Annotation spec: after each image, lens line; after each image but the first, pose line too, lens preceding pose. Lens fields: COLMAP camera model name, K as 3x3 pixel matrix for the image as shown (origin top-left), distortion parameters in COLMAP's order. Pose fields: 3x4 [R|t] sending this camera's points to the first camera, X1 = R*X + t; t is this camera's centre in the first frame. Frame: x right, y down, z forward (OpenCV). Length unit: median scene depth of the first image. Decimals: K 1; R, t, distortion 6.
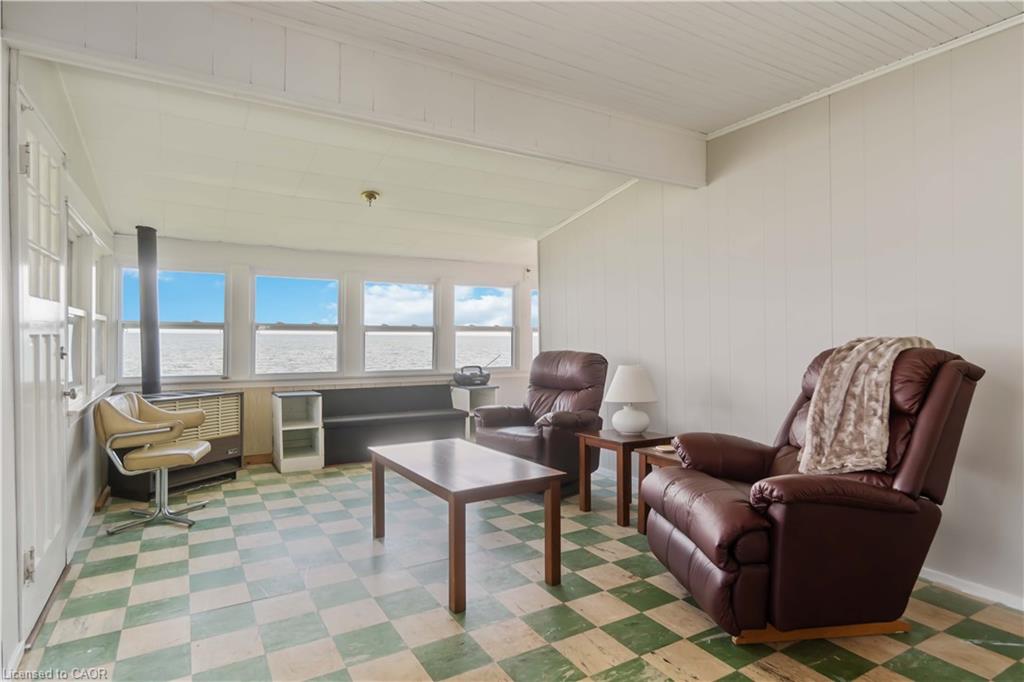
lens RADIAL K [[568.6, 0, 522.4], [0, 568.6, 334.3], [0, 0, 1]] dist [-0.012501, 0.003956]
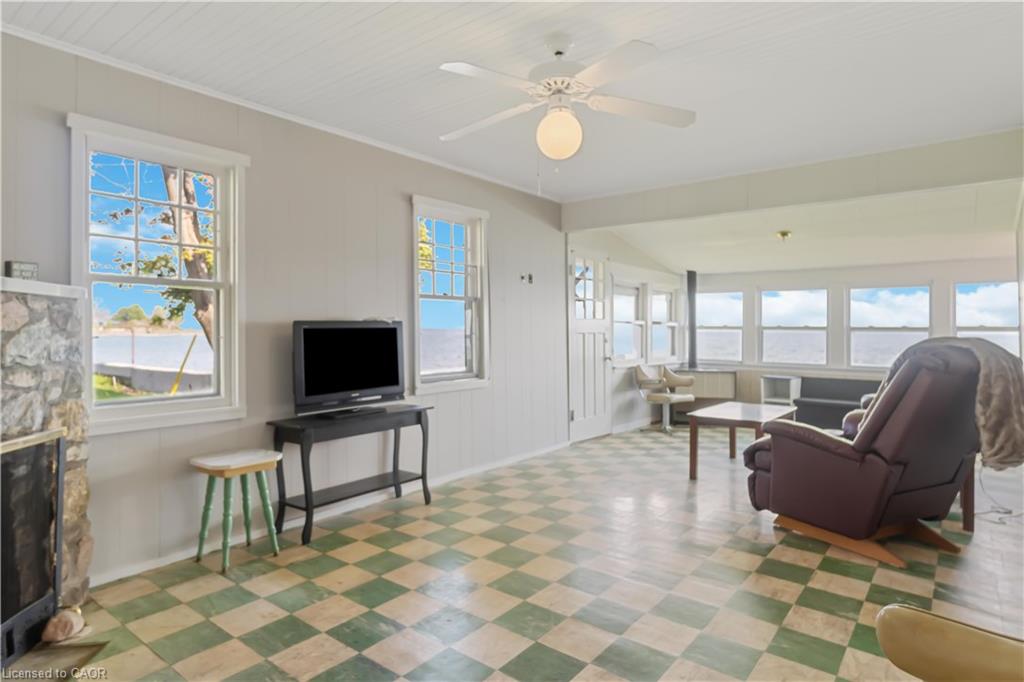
lens RADIAL K [[568.6, 0, 497.6], [0, 568.6, 328.6], [0, 0, 1]] dist [-0.012501, 0.003956]
pose [[0.350295, -0.008846, -0.936598, 0.731632], [-0.004266, 0.999930, -0.011040, 0.006046], [0.936630, 0.007863, 0.350233, -0.146627]]
